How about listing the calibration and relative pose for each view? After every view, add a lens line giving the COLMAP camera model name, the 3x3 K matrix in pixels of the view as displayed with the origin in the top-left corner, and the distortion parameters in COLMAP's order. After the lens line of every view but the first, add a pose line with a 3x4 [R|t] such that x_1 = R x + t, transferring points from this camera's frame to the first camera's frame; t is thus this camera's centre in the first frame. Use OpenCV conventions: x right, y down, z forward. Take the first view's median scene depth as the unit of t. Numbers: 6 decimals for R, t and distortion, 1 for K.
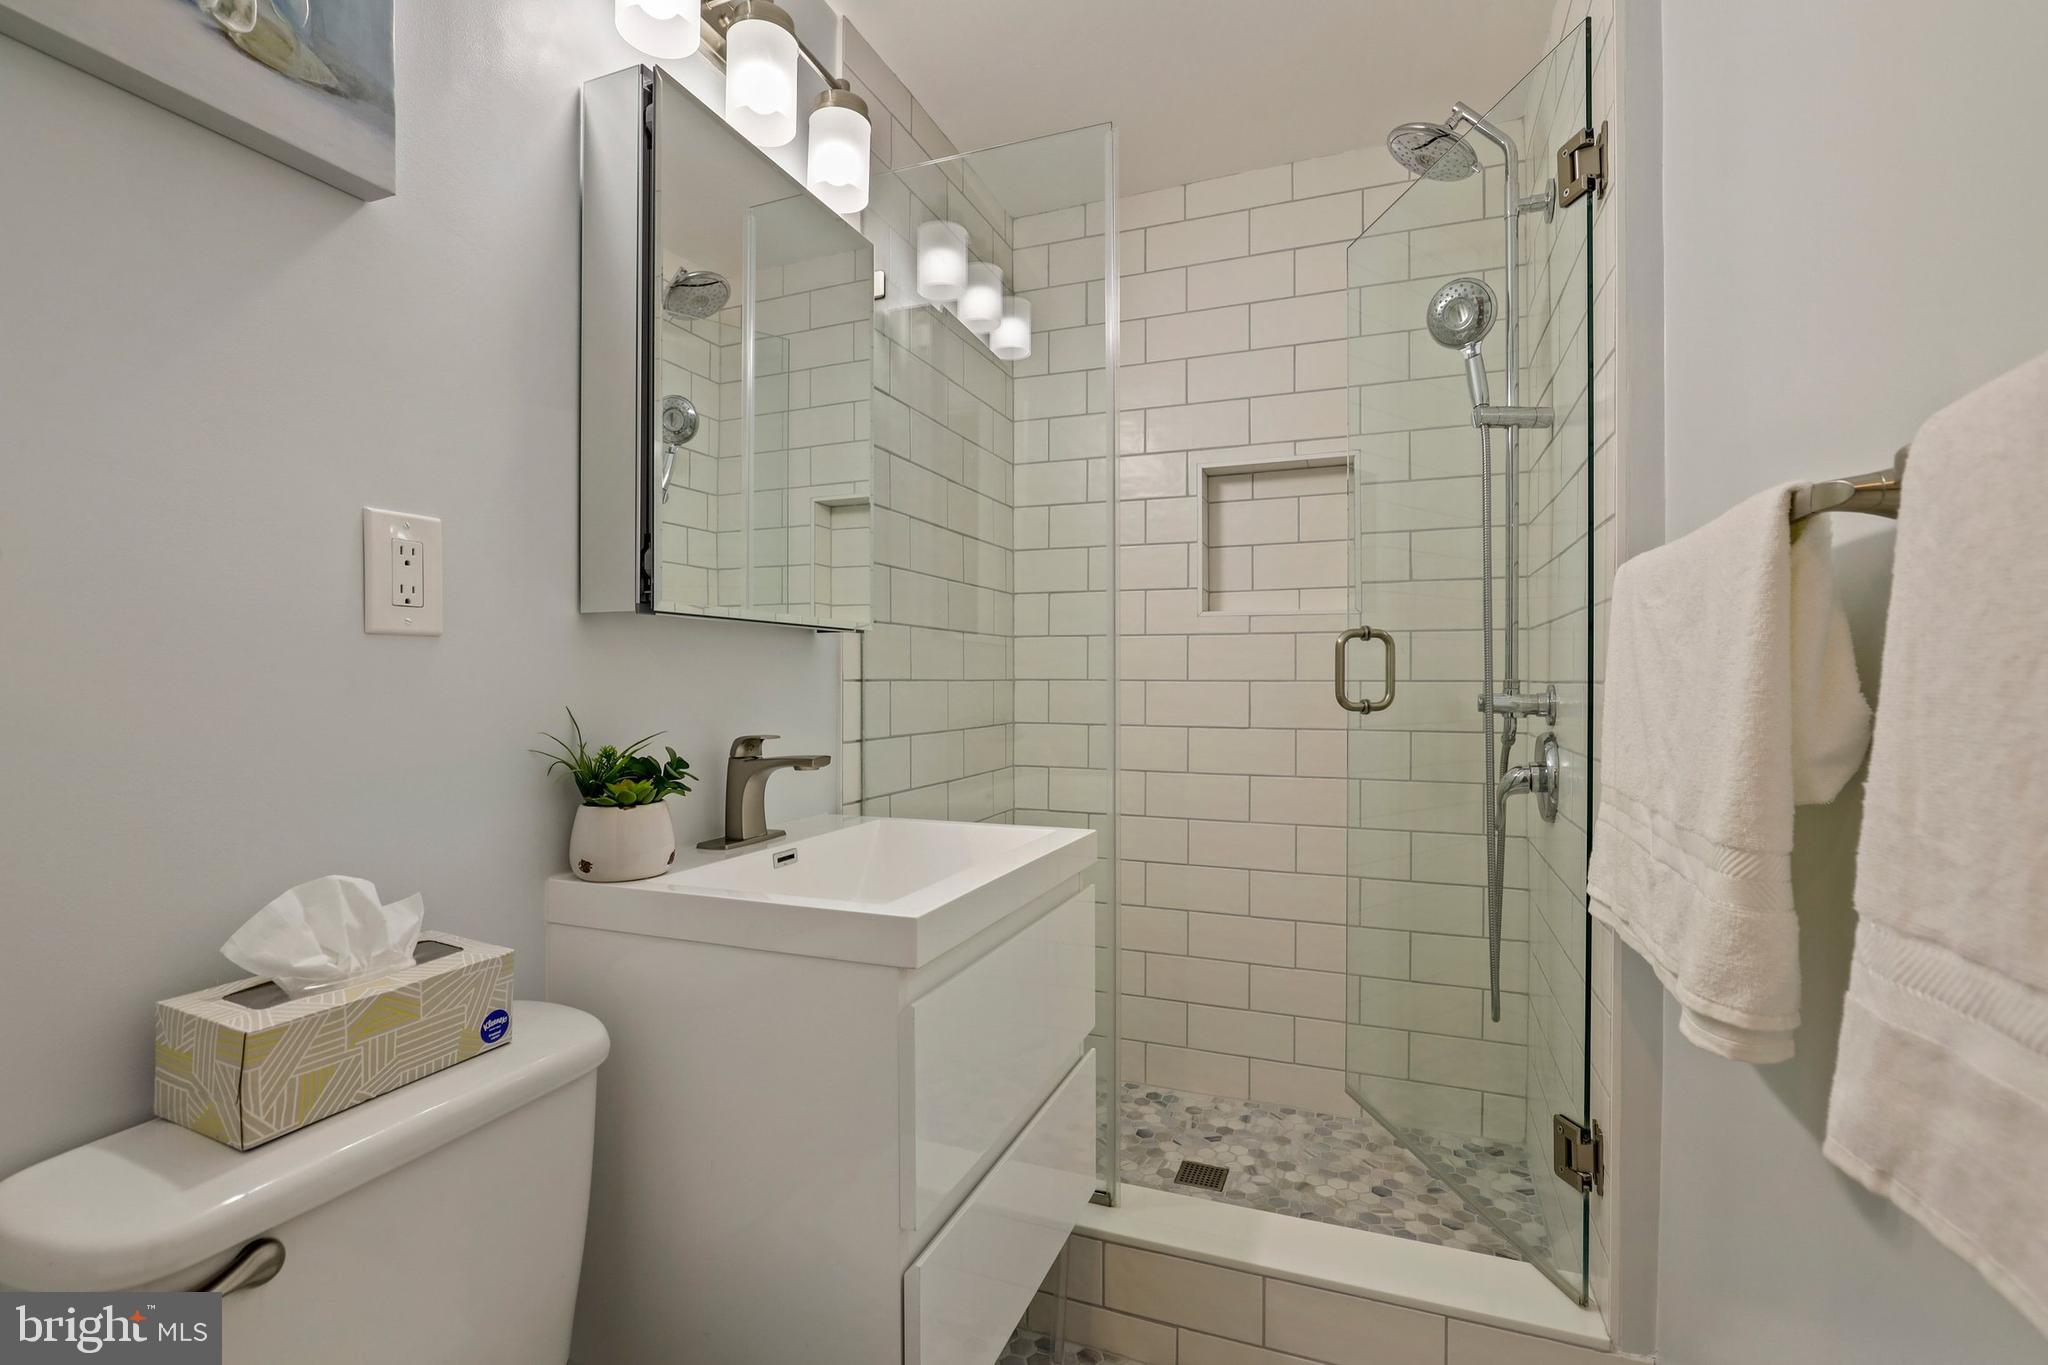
lens RADIAL K [[928.2, 0, 1016.2], [0, 928.2, 678.0], [0, 0, 1]] dist [-0.013096, 0.003906]
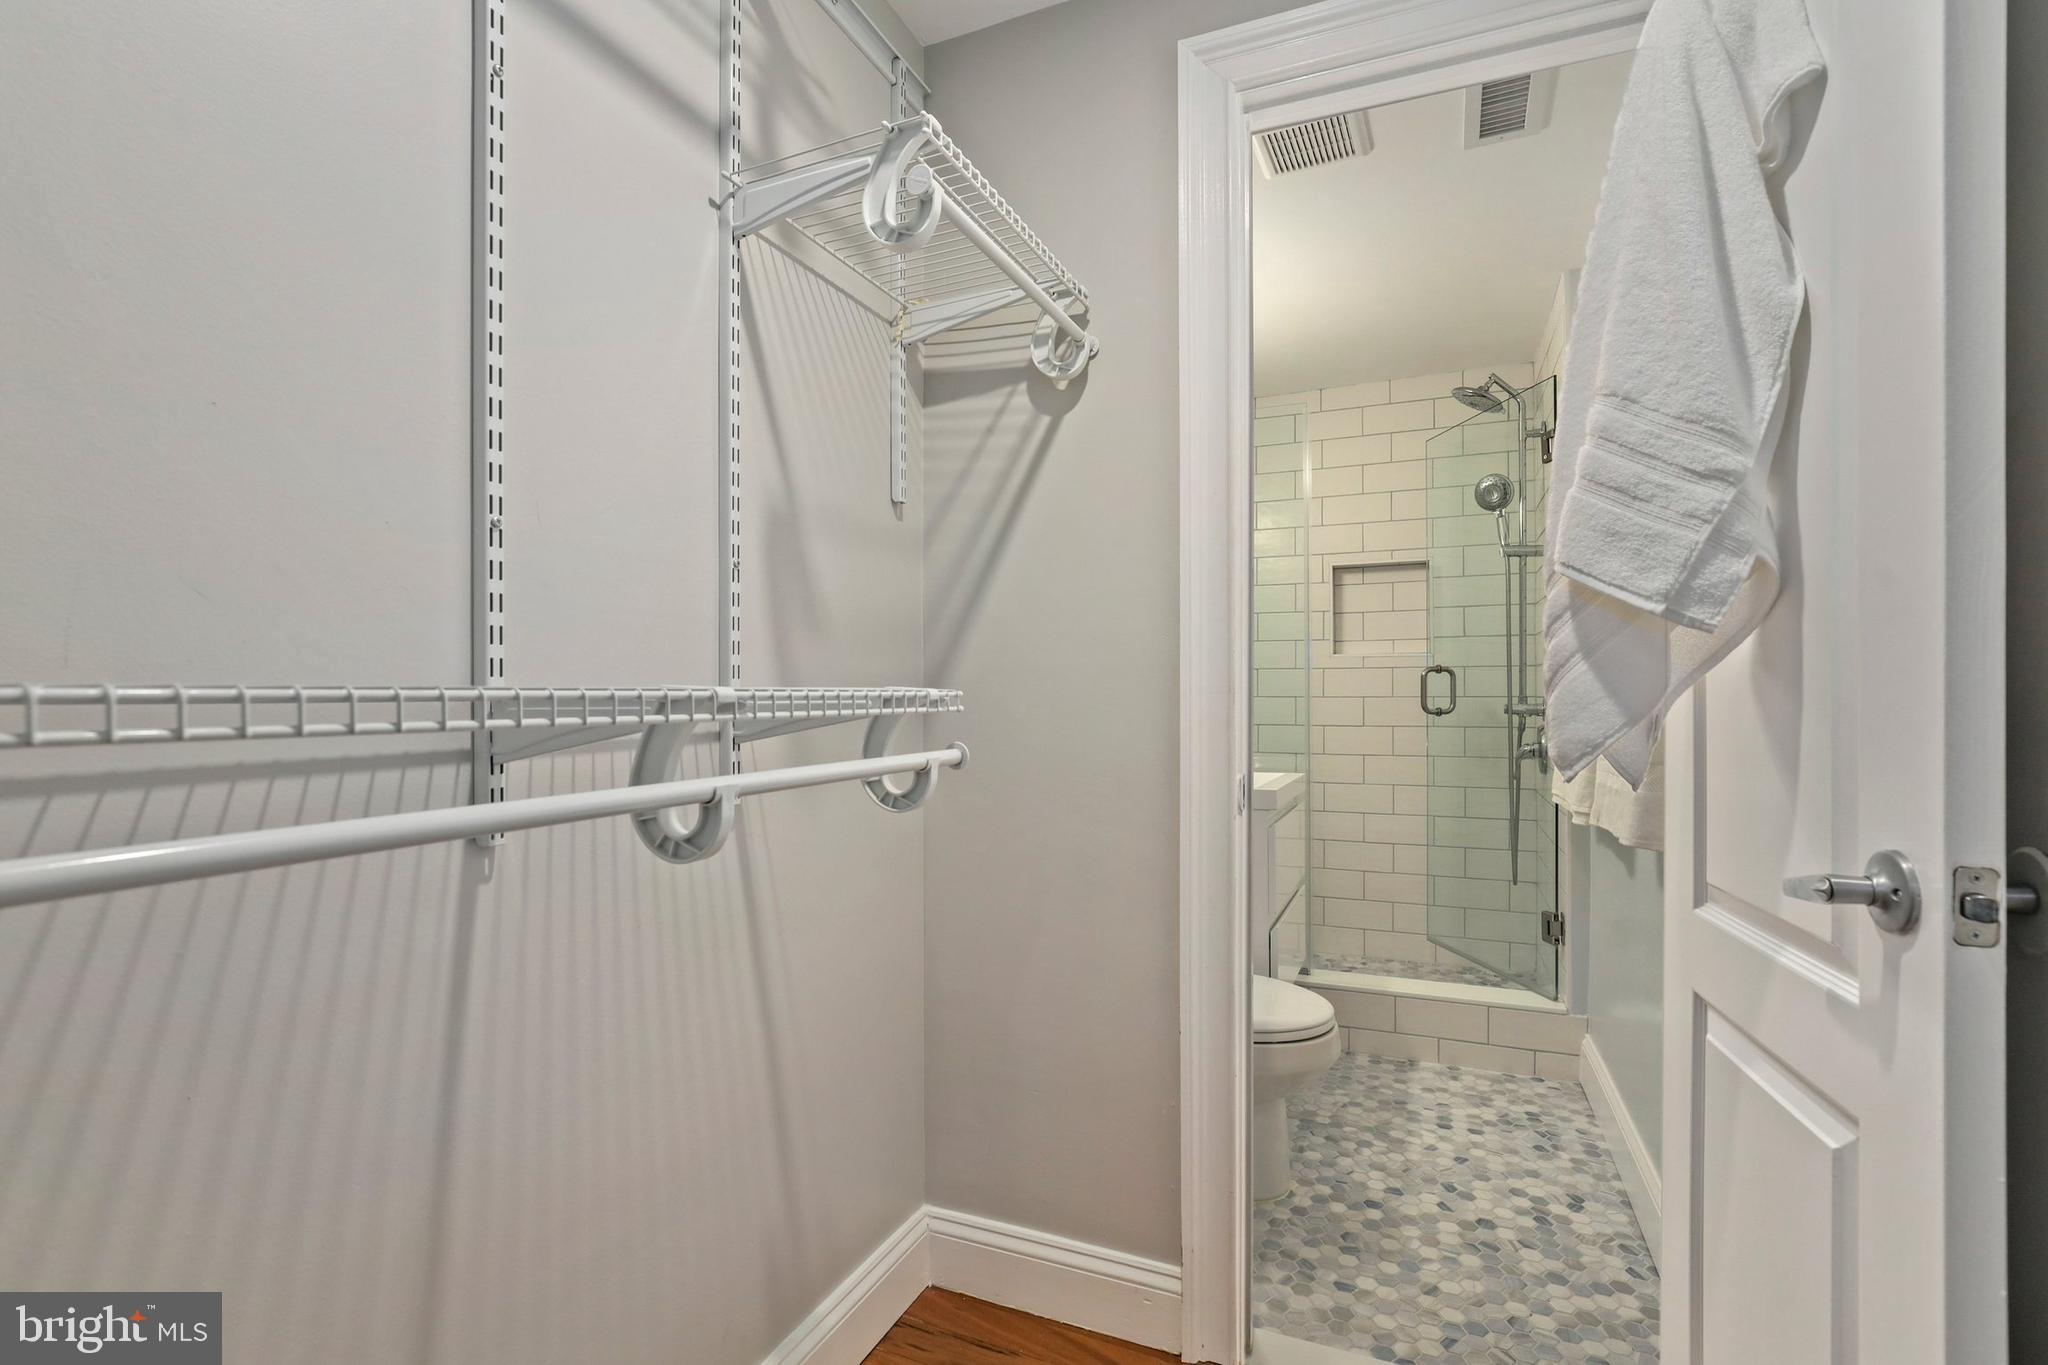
lens RADIAL K [[928.2, 0, 1030.1], [0, 928.2, 696.8], [0, 0, 1]] dist [-0.013096, 0.003906]
pose [[0.999772, -0.003893, -0.020973, -0.350105], [0.003885, 0.999992, -0.000411, 0.001017], [0.020975, 0.000329, 0.999780, -0.745670]]
